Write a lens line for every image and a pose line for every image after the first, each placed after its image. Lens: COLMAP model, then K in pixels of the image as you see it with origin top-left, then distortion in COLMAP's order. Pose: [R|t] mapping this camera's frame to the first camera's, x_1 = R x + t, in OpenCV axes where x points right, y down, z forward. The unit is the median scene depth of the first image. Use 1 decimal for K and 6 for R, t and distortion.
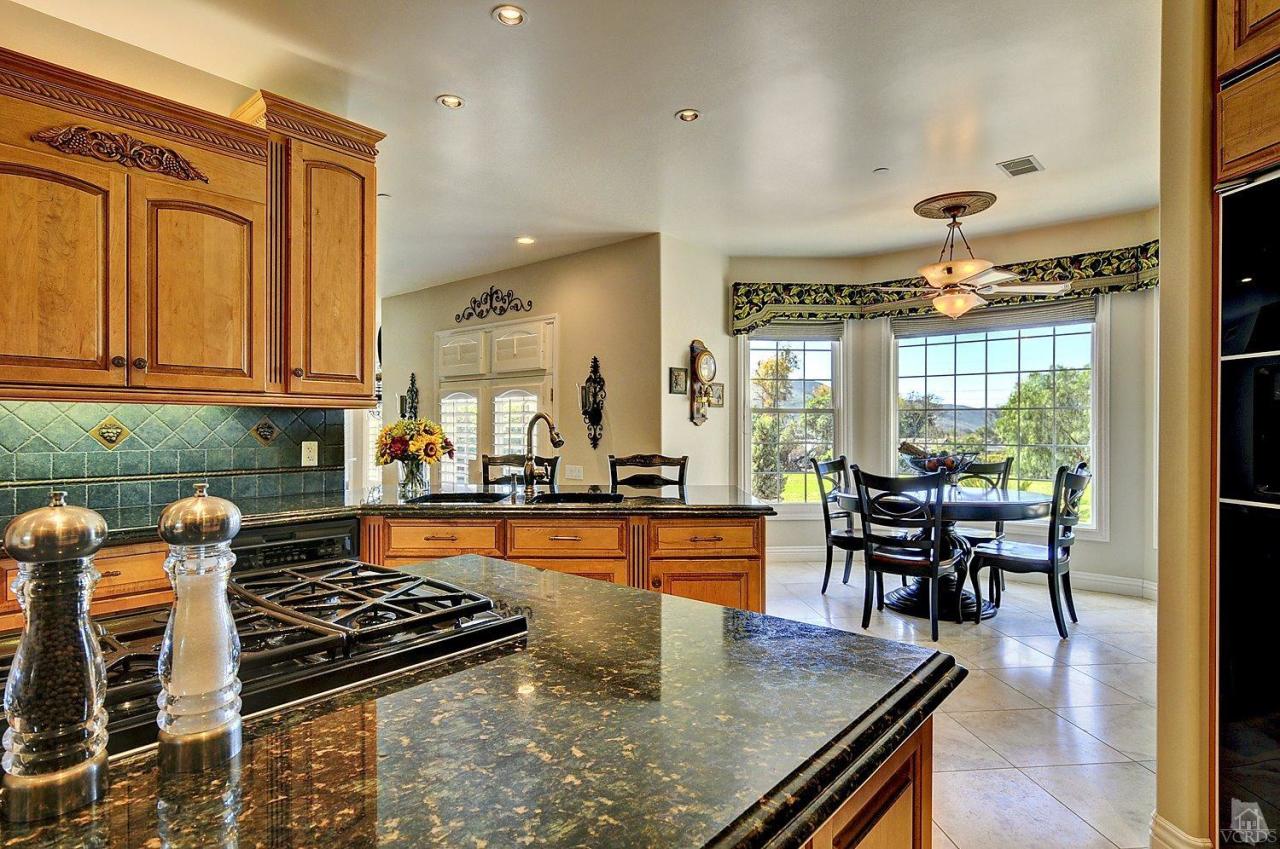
lens RADIAL K [[662.3, 0, 638.9], [0, 662.3, 421.9], [0, 0, 1]] dist [0.001804, 0.000111]
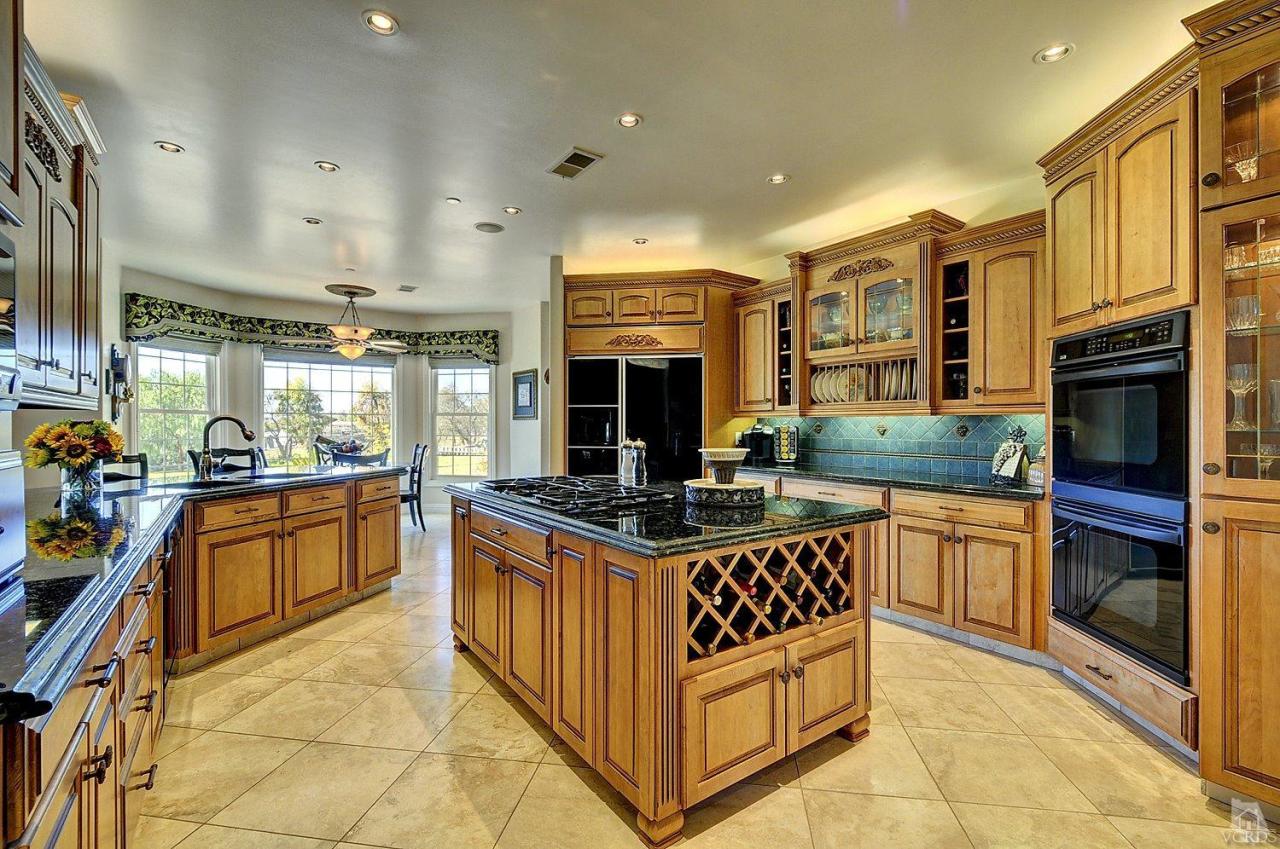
lens RADIAL K [[556.0, 0, 638.6], [0, 556.0, 424.0], [0, 0, 1]] dist [0.000106, -0.000029]
pose [[0.222180, -0.003580, 0.974999, -0.557388], [-0.002960, 0.999986, 0.004346, -0.002317], [-0.975001, -0.003852, 0.222167, -0.006135]]
